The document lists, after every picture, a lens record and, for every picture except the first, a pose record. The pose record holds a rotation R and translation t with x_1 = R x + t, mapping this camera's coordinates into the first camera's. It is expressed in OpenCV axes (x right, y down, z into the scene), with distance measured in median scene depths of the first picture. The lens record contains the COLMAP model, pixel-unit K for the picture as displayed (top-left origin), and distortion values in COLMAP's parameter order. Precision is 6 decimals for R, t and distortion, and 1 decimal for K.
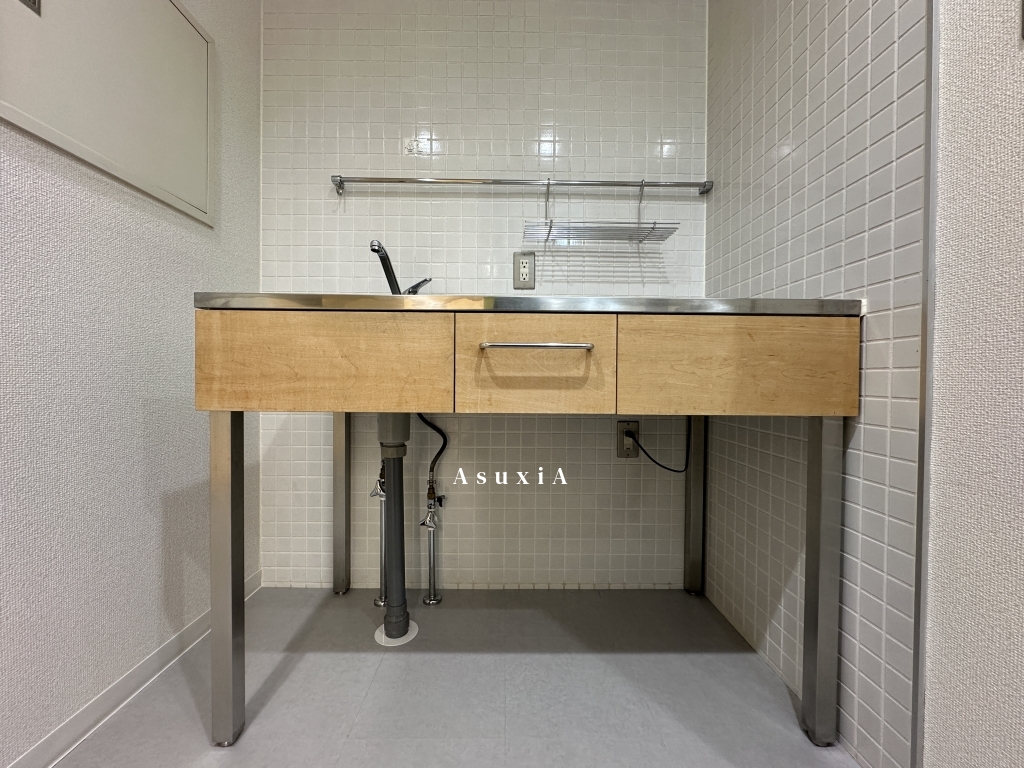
lens RADIAL K [[407.4, 0, 512.1], [0, 407.4, 382.9], [0, 0, 1]] dist [-0.003453, 0.000283]
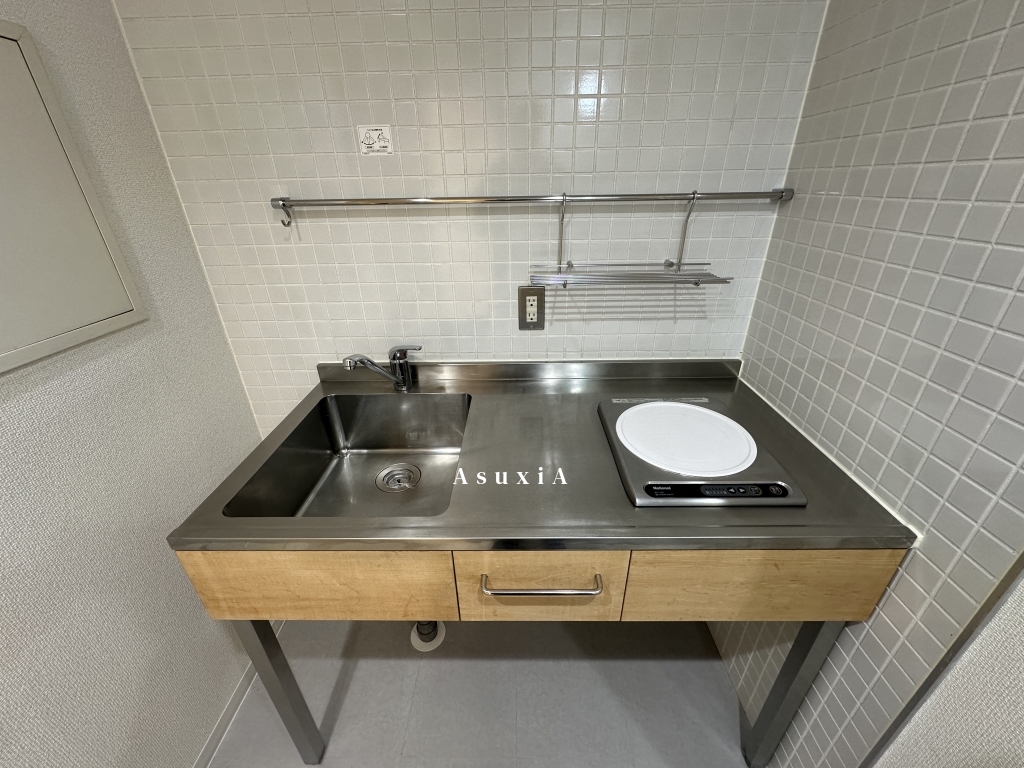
lens RADIAL K [[407.4, 0, 512.1], [0, 407.4, 382.9], [0, 0, 1]] dist [-0.003453, 0.000283]
pose [[0.999412, -0.012133, -0.032064, 0.019698], [0.024783, 0.901922, 0.431188, -0.641883], [0.023687, -0.431729, 0.901692, 0.244468]]
